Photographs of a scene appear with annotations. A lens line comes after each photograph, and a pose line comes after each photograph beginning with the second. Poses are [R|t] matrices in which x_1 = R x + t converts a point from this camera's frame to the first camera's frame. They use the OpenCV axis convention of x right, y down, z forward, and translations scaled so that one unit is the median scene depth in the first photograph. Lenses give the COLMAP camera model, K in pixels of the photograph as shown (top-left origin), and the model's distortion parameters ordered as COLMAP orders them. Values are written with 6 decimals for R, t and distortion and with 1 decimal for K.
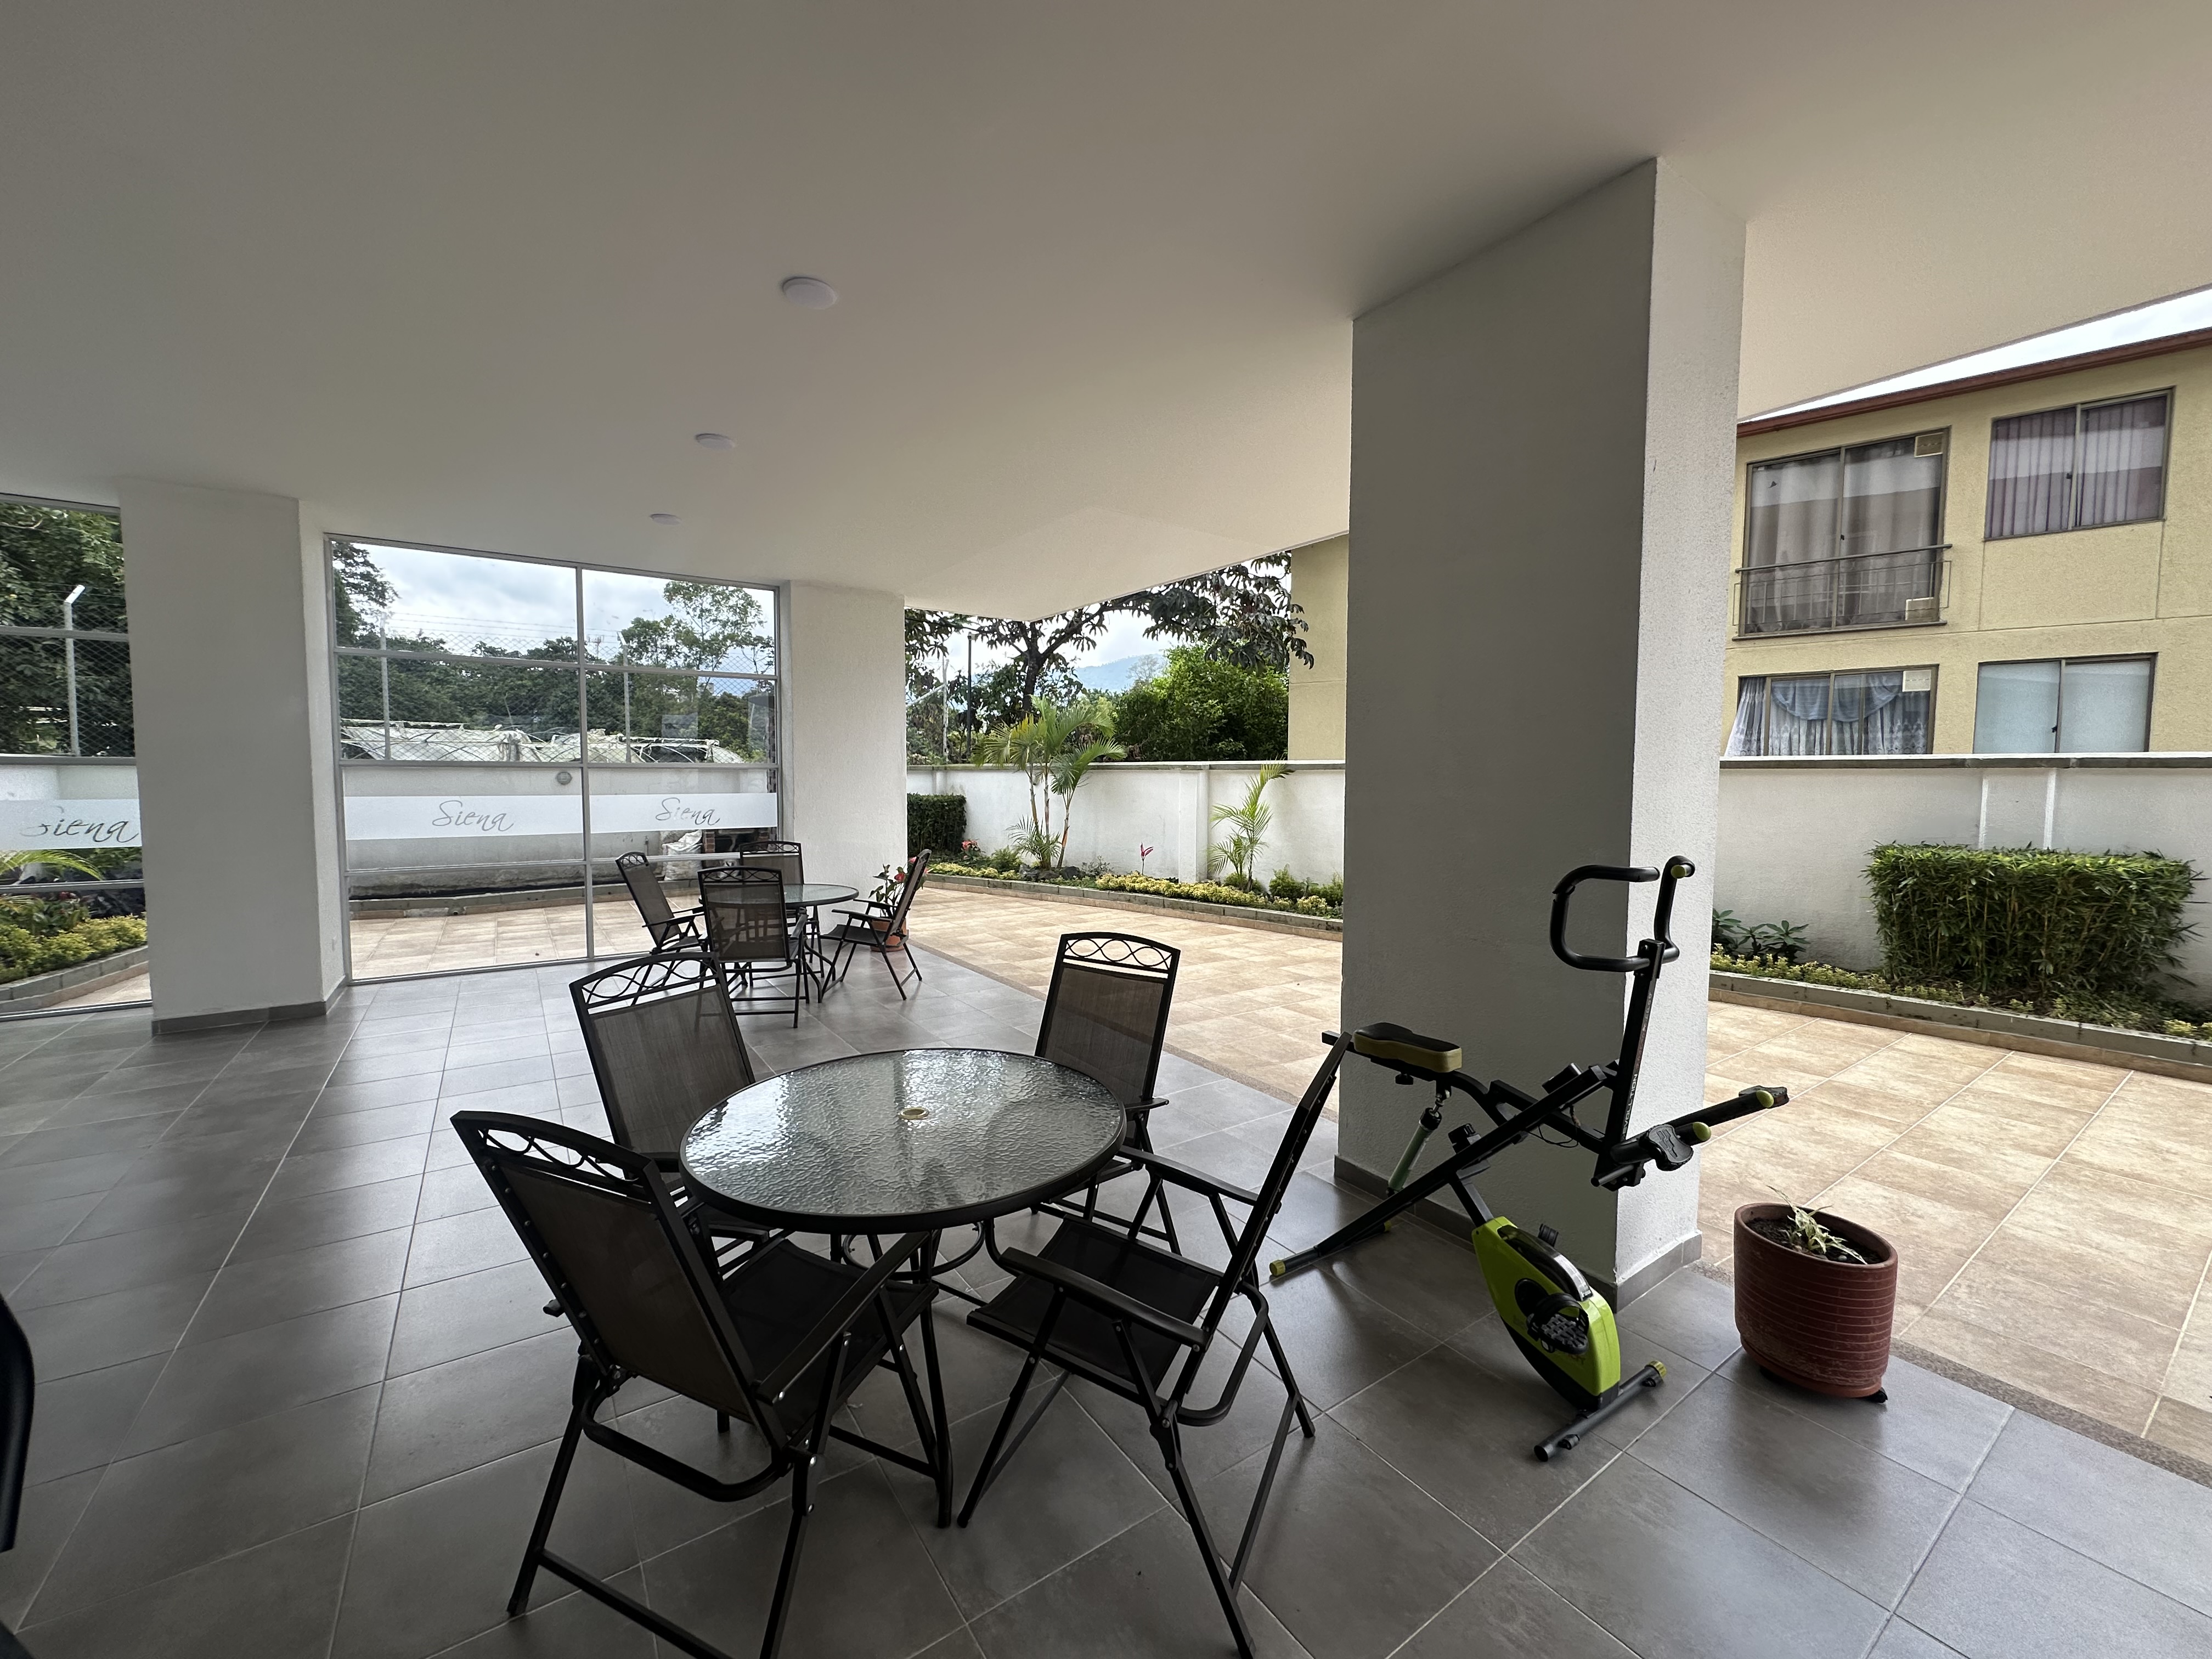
lens RADIAL K [[882.5, 0, 1106.5], [0, 882.5, 826.5], [0, 0, 1]] dist [0.000099, -0.000385]
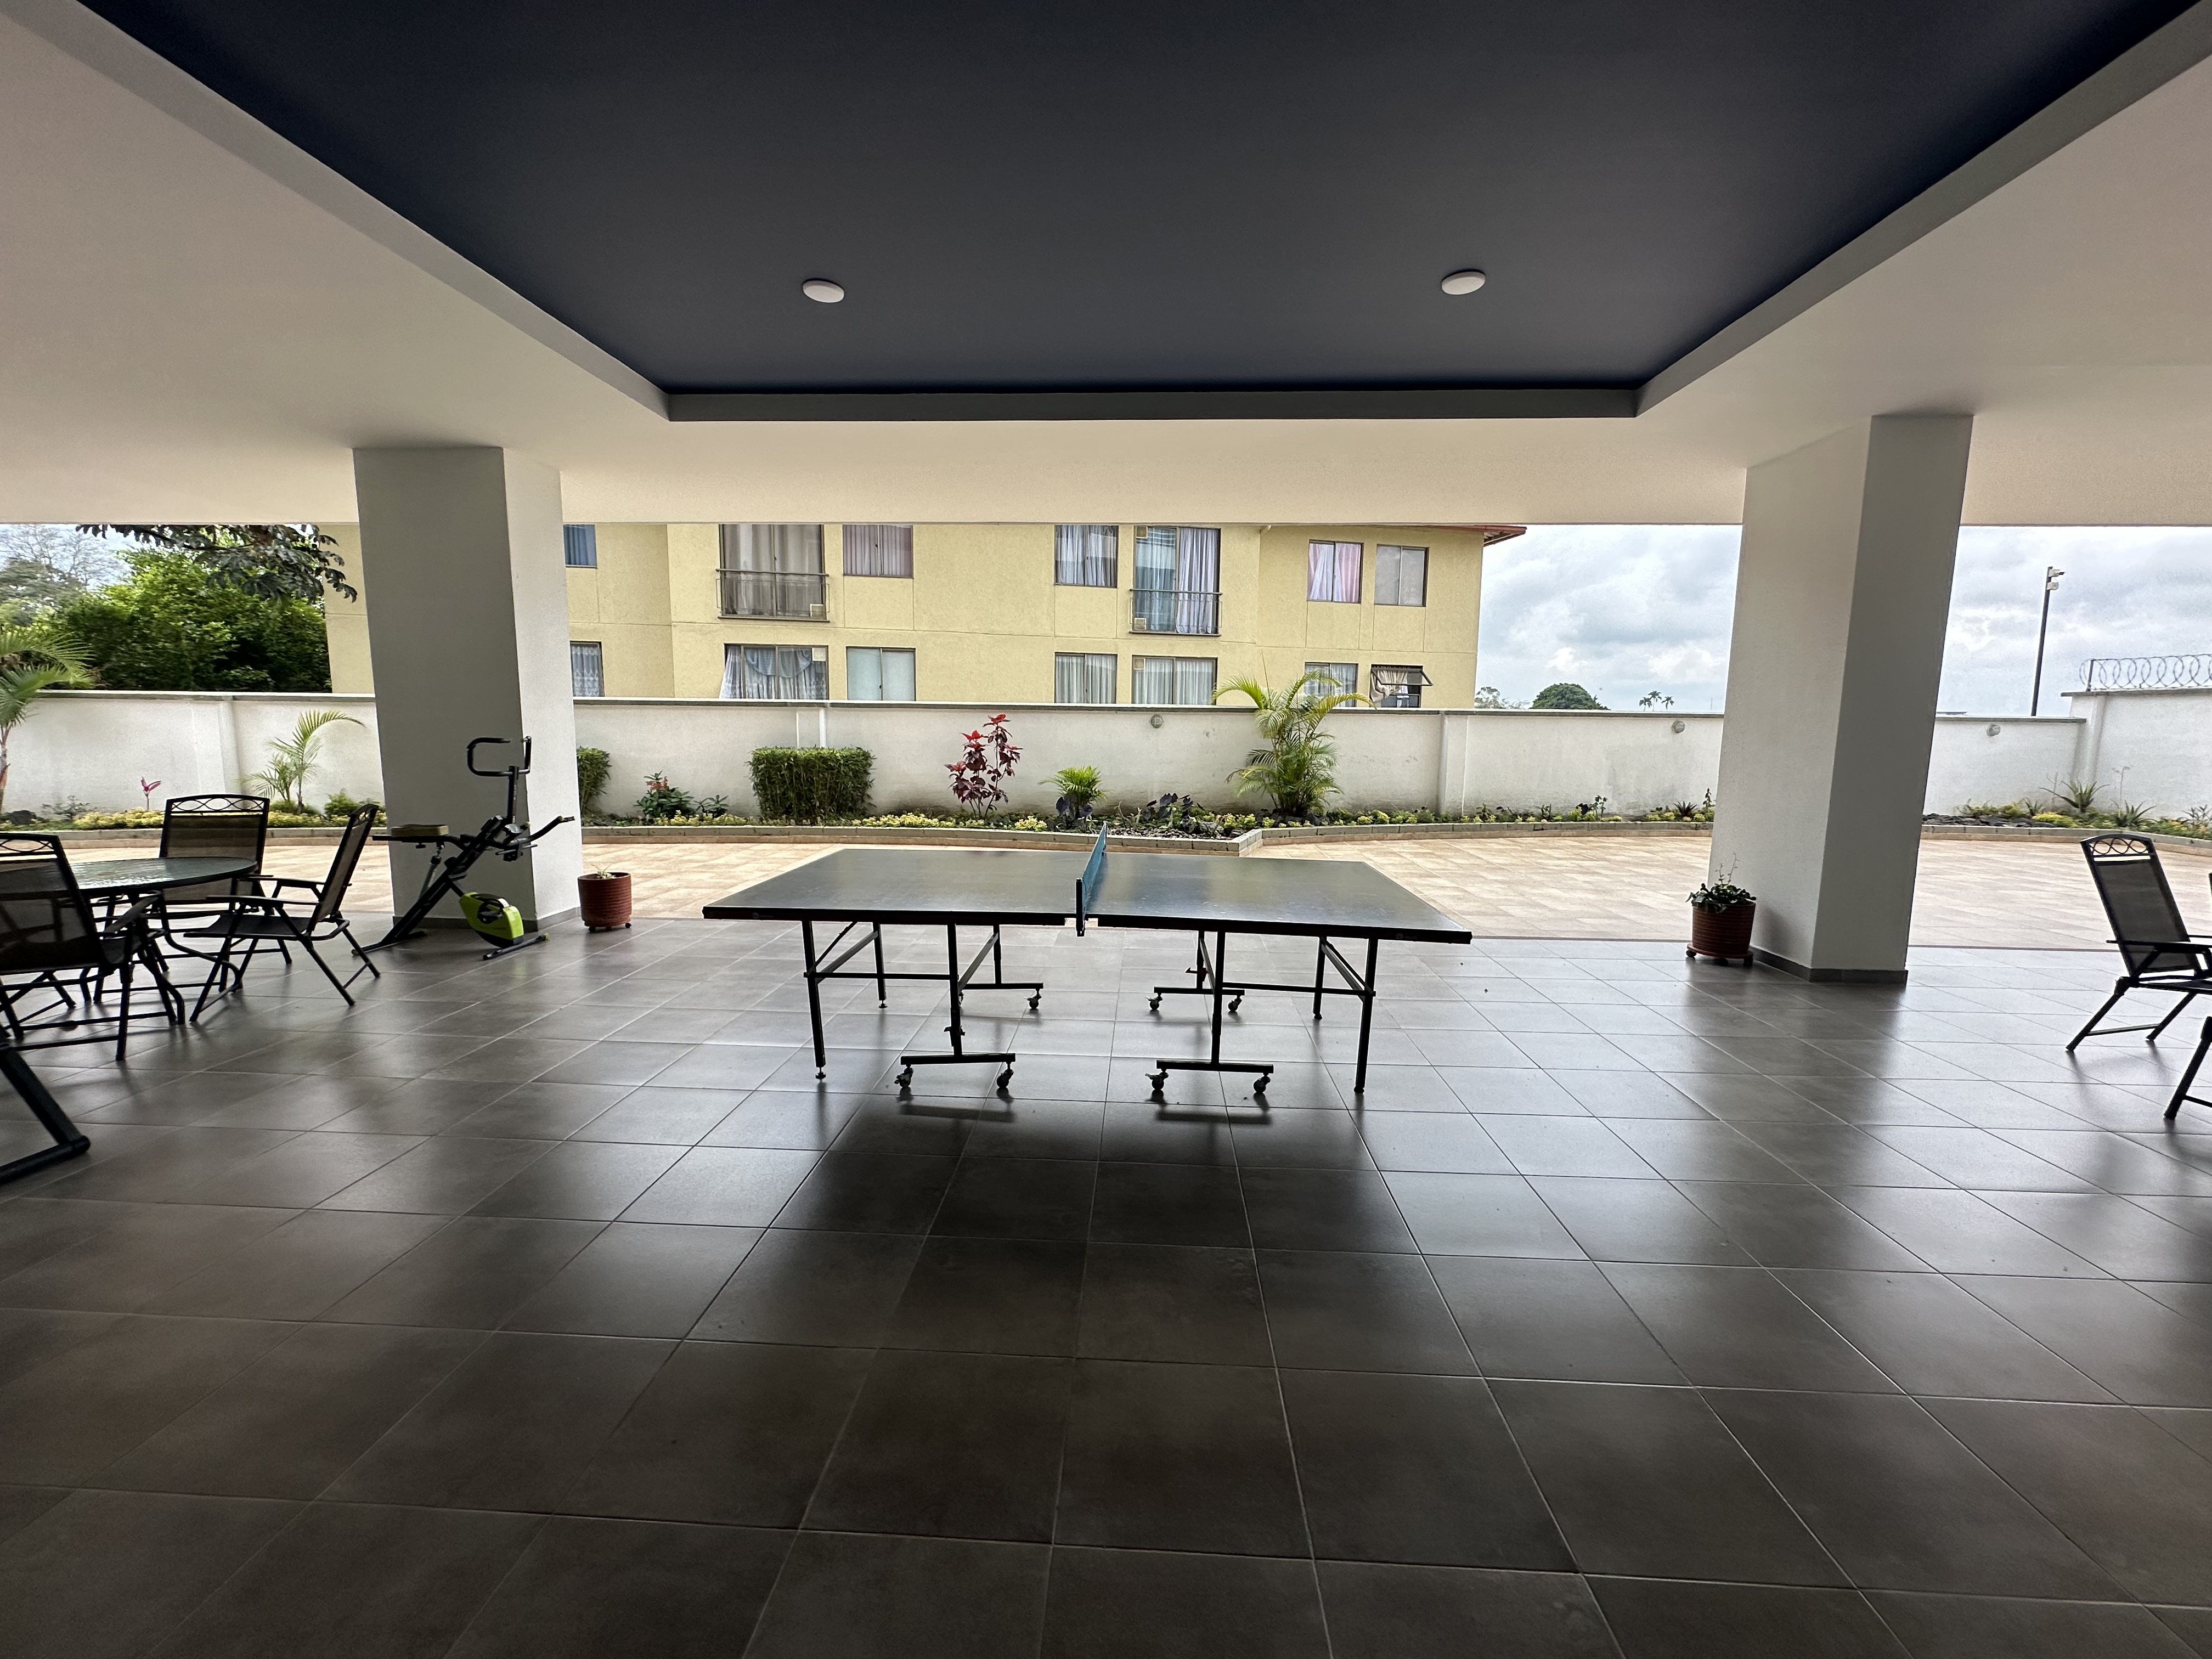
lens RADIAL K [[882.5, 0, 1106.5], [0, 882.5, 826.5], [0, 0, 1]] dist [0.000099, -0.000385]
pose [[0.608254, -0.093771, 0.788184, -0.094608], [0.038311, 0.995308, 0.088848, 0.030835], [-0.792818, -0.023846, 0.608992, -0.458001]]
